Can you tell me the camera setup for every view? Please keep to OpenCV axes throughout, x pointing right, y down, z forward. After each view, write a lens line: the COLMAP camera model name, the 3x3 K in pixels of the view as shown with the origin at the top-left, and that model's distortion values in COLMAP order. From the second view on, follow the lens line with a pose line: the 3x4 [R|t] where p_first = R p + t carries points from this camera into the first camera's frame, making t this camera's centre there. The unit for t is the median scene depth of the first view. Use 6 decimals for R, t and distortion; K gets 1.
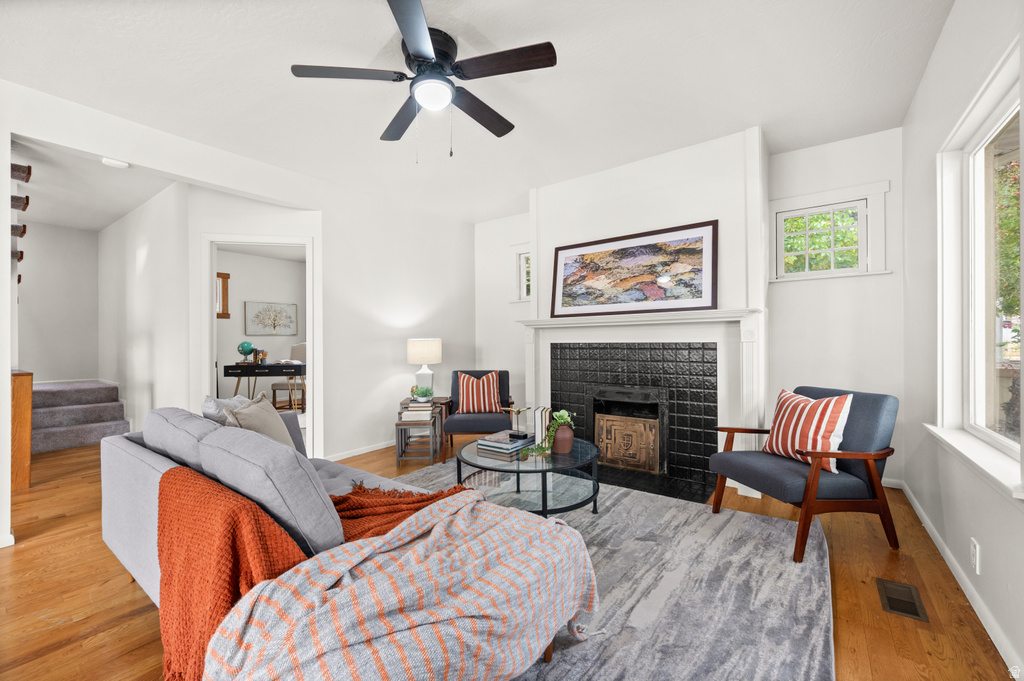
lens RADIAL K [[411.6, 0, 516.1], [0, 411.6, 339.3], [0, 0, 1]] dist [0.001684, 0.000074]
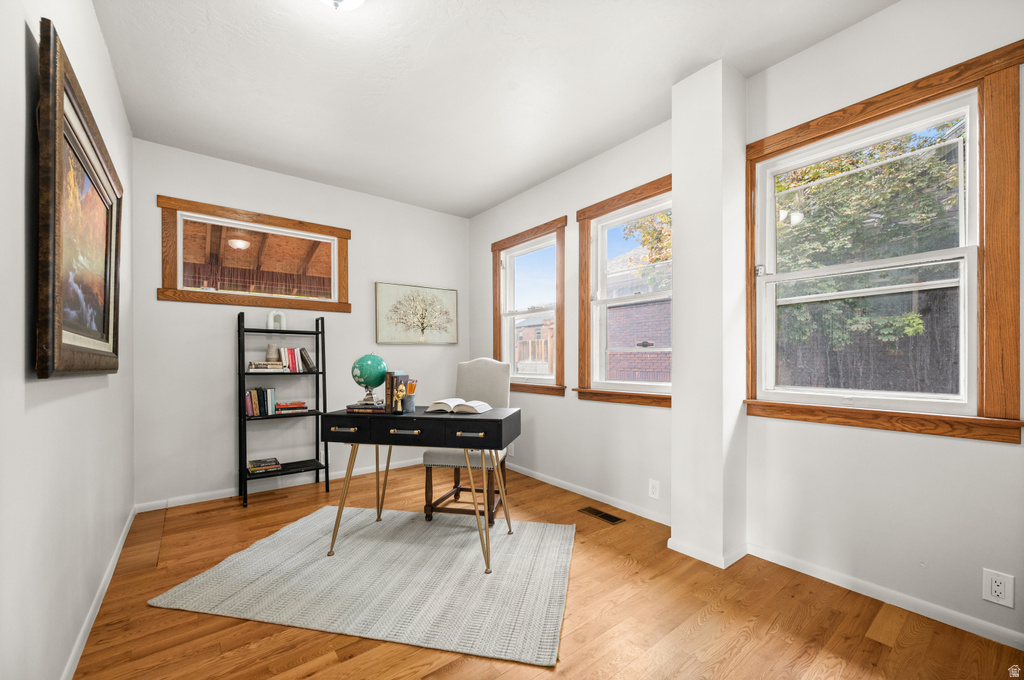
lens RADIAL K [[411.6, 0, 509.3], [0, 411.6, 357.7], [0, 0, 1]] dist [0.001684, 0.000074]
pose [[0.956569, 0.002251, -0.291498, -0.403810], [-0.000771, 0.999986, 0.005192, 0.006346], [0.291506, -0.004742, 0.956557, 0.648381]]
